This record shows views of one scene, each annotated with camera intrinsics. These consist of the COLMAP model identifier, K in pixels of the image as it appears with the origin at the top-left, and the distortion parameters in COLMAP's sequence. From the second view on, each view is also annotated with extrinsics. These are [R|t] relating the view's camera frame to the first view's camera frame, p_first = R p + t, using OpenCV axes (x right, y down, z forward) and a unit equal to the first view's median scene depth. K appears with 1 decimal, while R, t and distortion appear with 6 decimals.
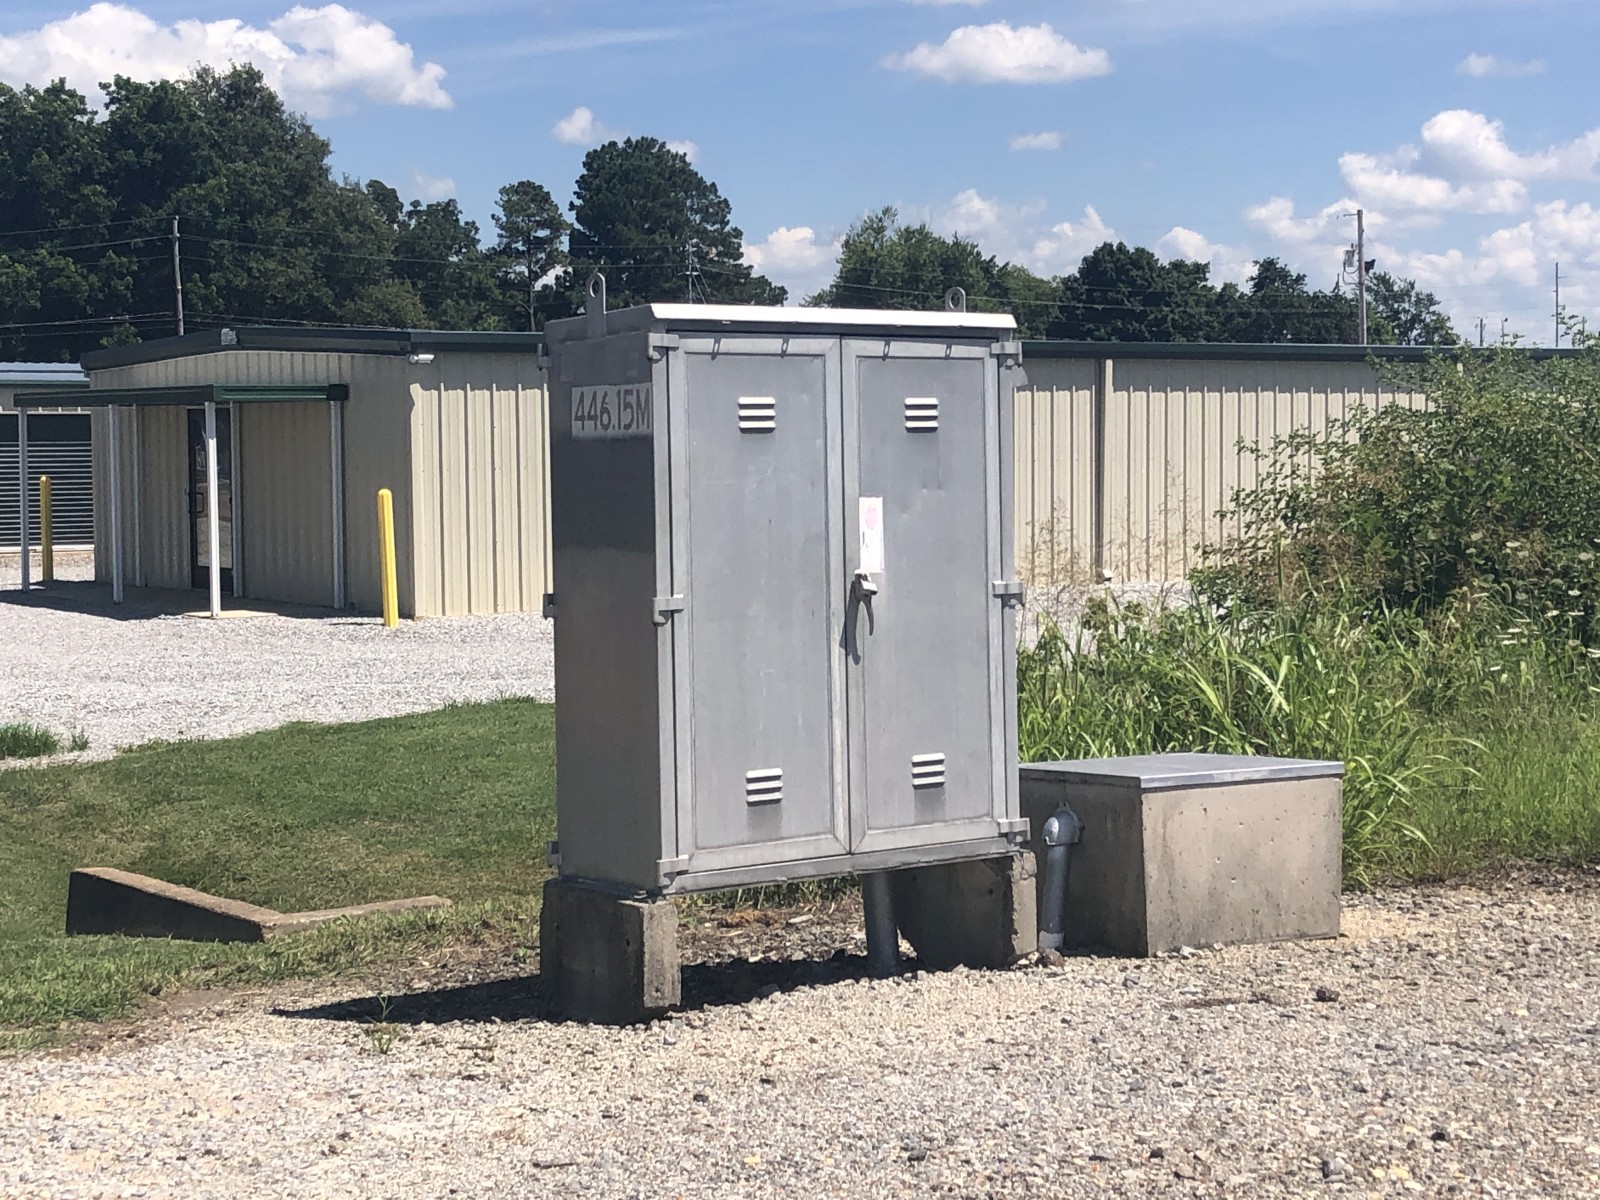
lens RADIAL K [[2775.1, 0, 809.3], [0, 2775.1, 594.7], [0, 0, 1]] dist [0.056805, 0.000000]
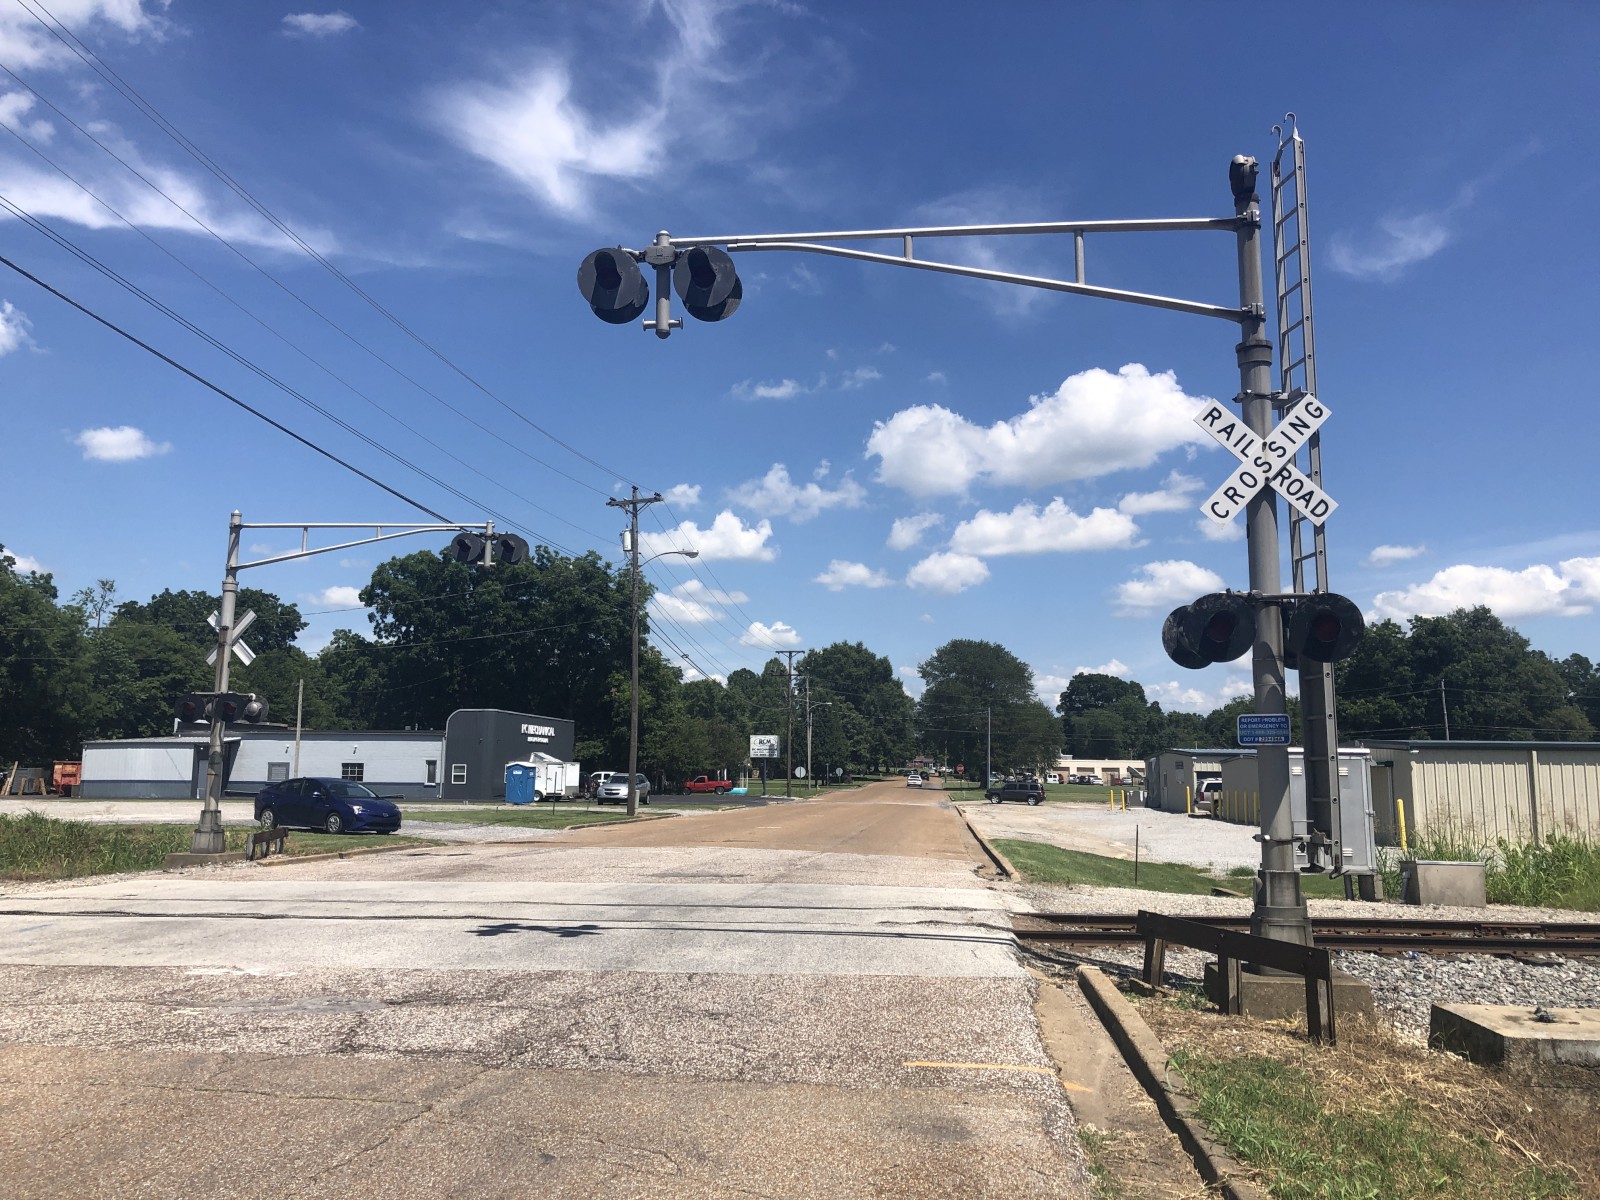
lens RADIAL K [[1311.4, 0, 790.6], [0, 1311.4, 580.3], [0, 0, 1]] dist [0.037504, -0.036738]
pose [[0.756844, -0.084997, -0.648045, 0.053906], [-0.050822, 0.980853, -0.188002, 0.005448], [0.651616, 0.175223, 0.738033, -0.084816]]
